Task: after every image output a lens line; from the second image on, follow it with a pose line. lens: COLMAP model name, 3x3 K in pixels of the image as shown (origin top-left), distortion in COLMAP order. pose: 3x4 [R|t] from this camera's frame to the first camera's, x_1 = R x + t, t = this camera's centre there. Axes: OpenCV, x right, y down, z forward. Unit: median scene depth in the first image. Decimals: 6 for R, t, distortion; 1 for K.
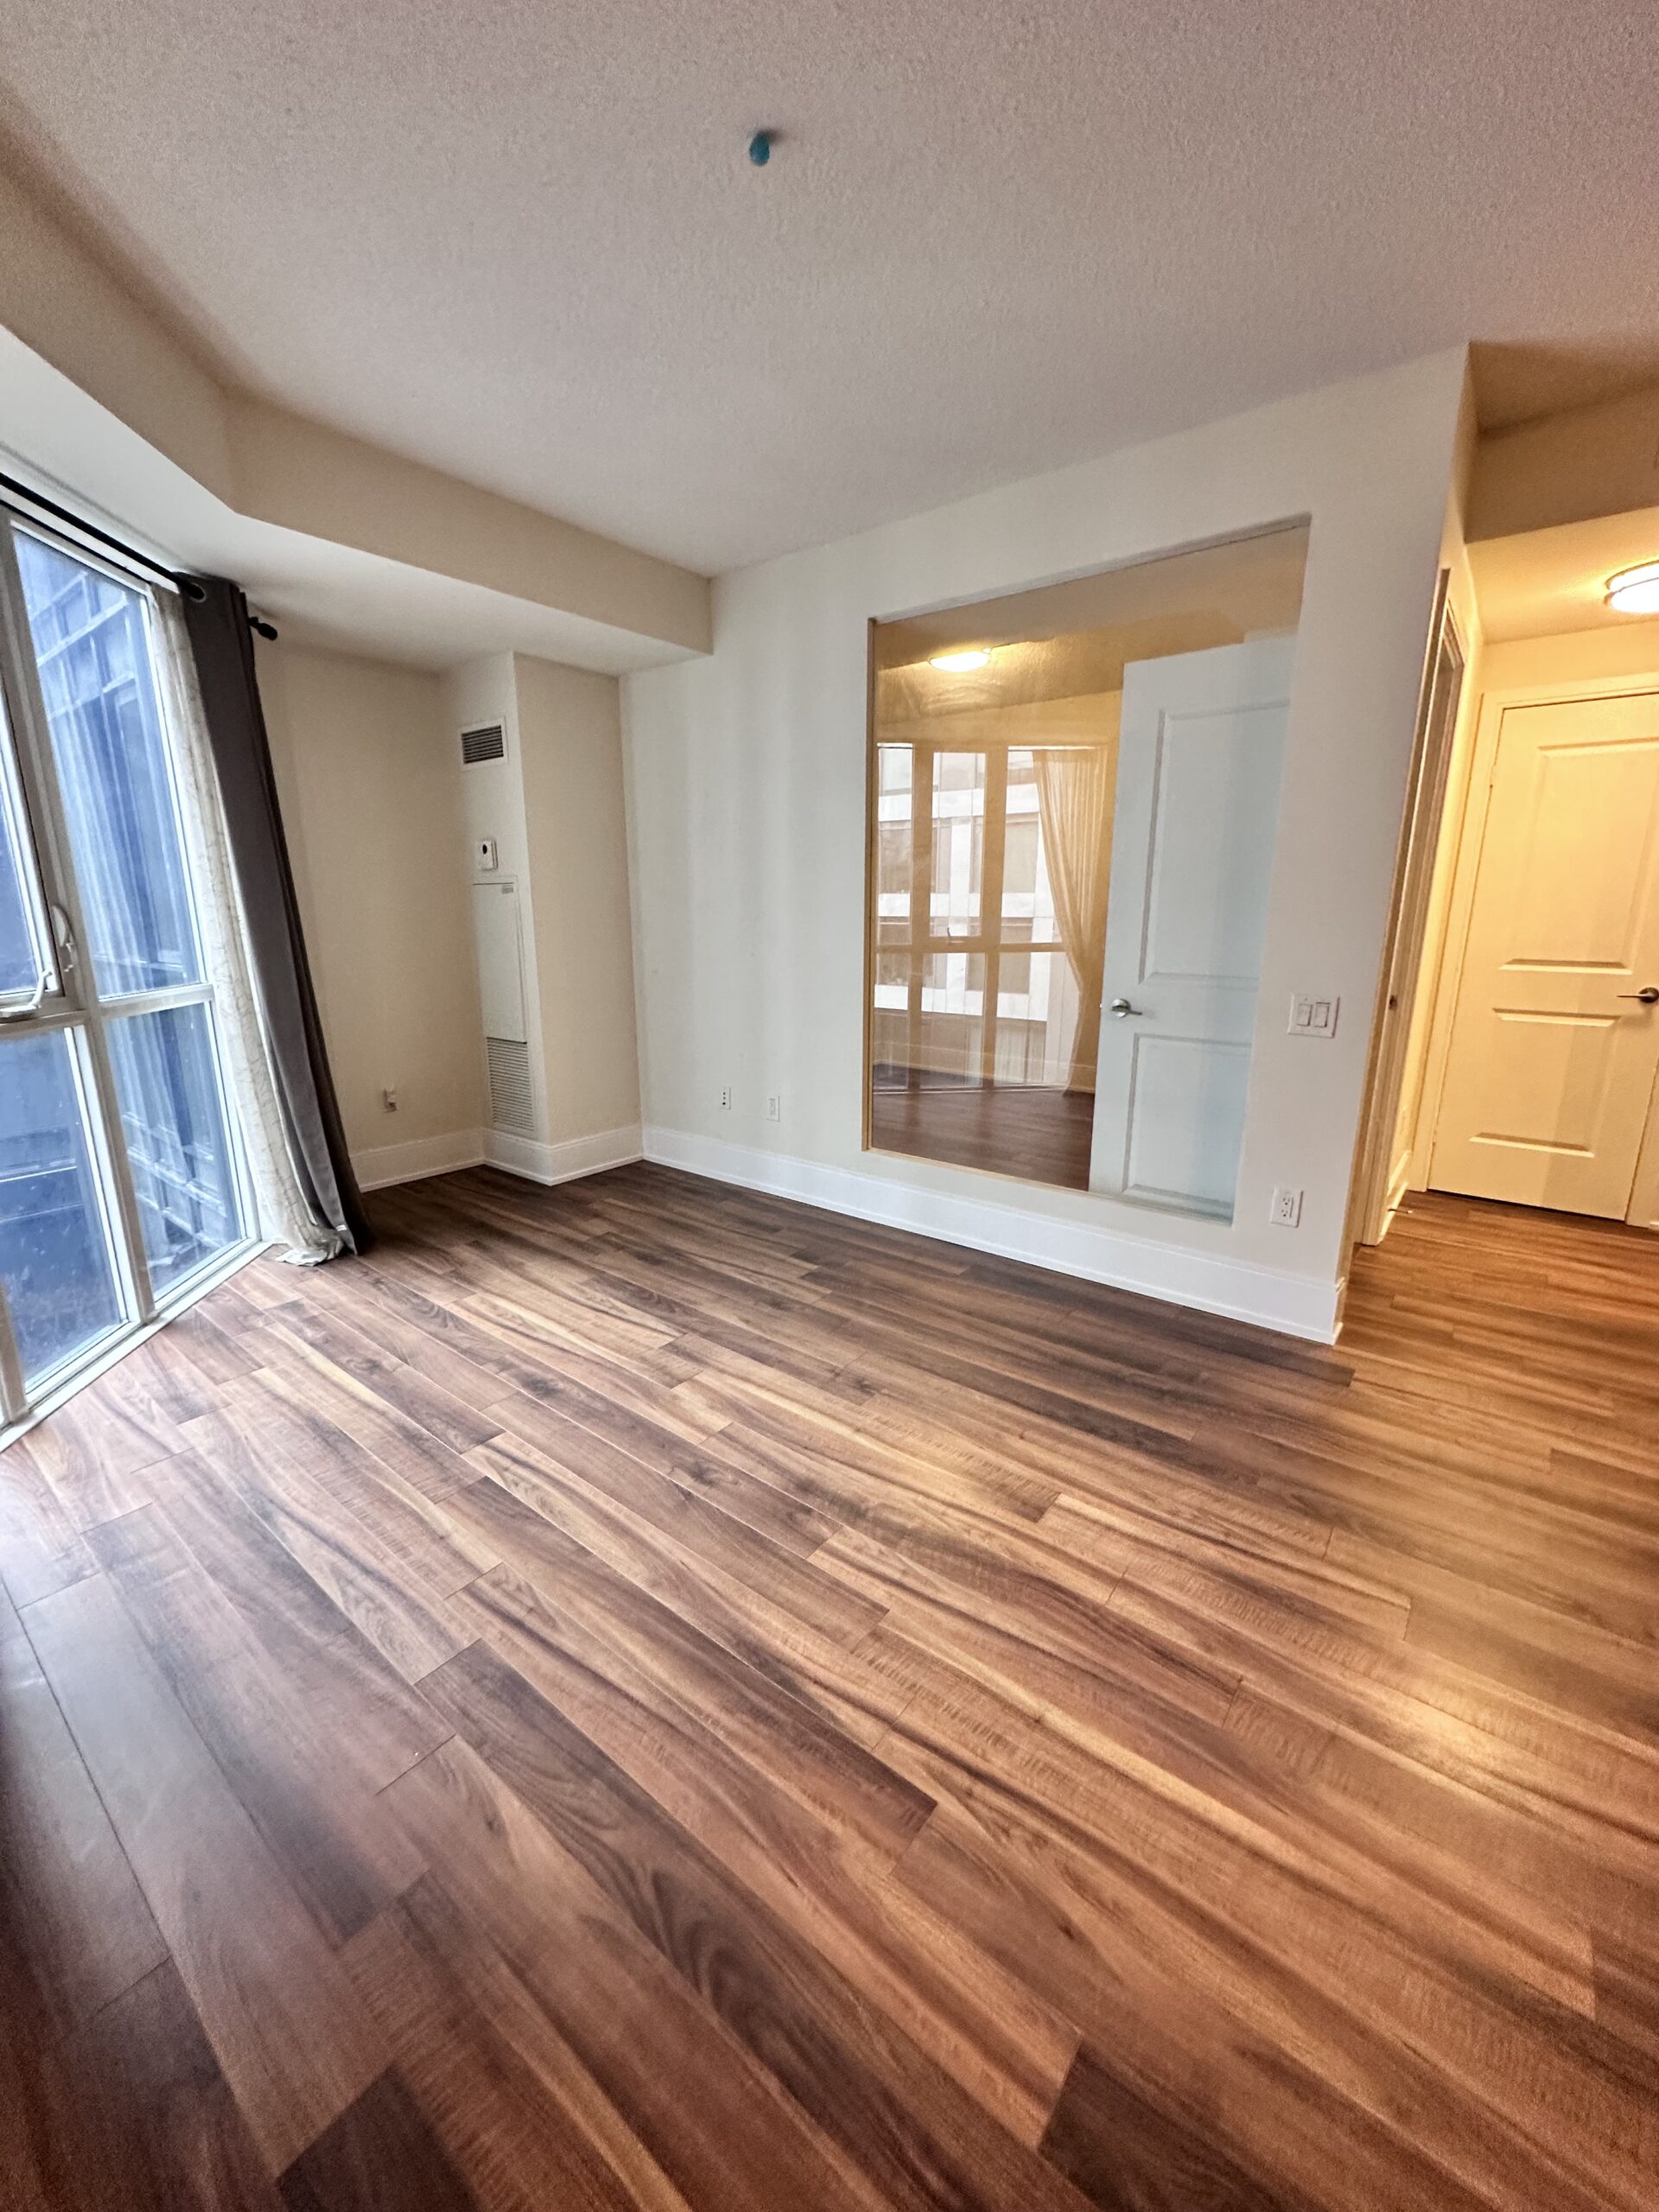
lens RADIAL K [[877.5, 0, 841.0], [0, 877.5, 1102.6], [0, 0, 1]] dist [0.002166, 0.000258]
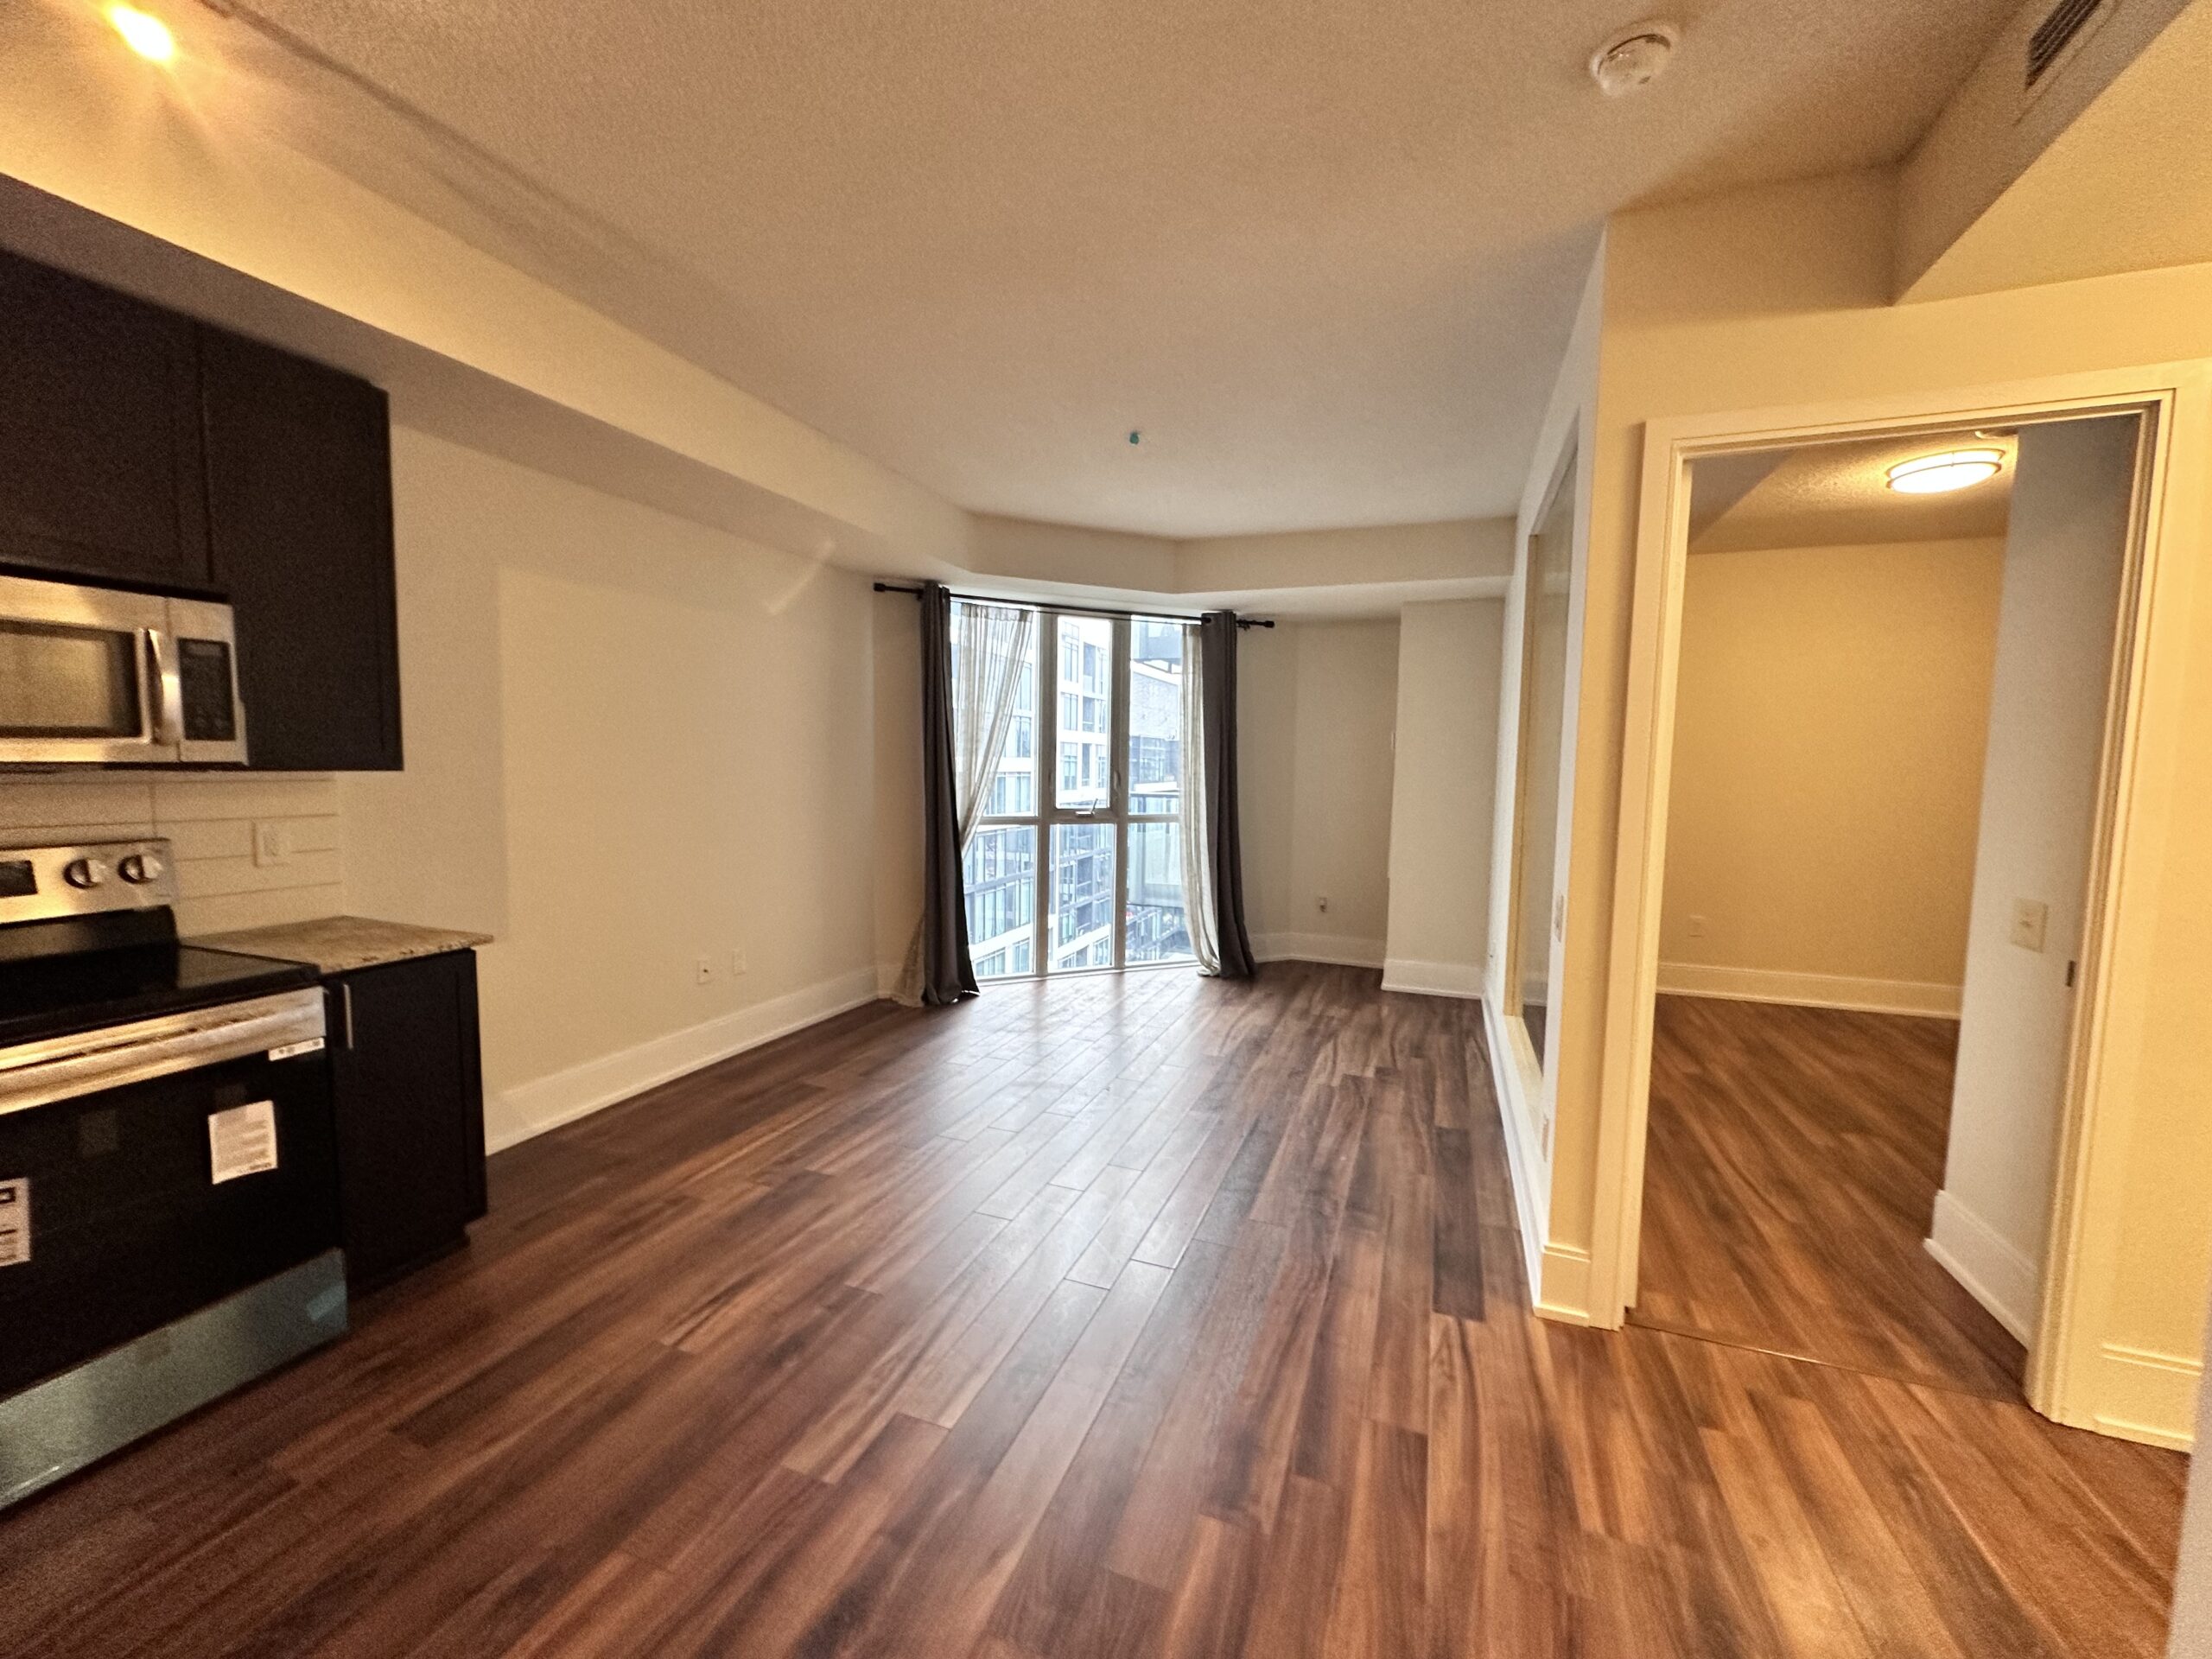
lens RADIAL K [[877.5, 0, 1111.7], [0, 877.5, 835.9], [0, 0, 1]] dist [0.002166, 0.000258]
pose [[0.300136, 0.082695, -0.950305, 0.984315], [-0.226760, 0.973862, 0.013128, -0.068736], [0.926552, 0.211551, 0.311043, 0.230154]]
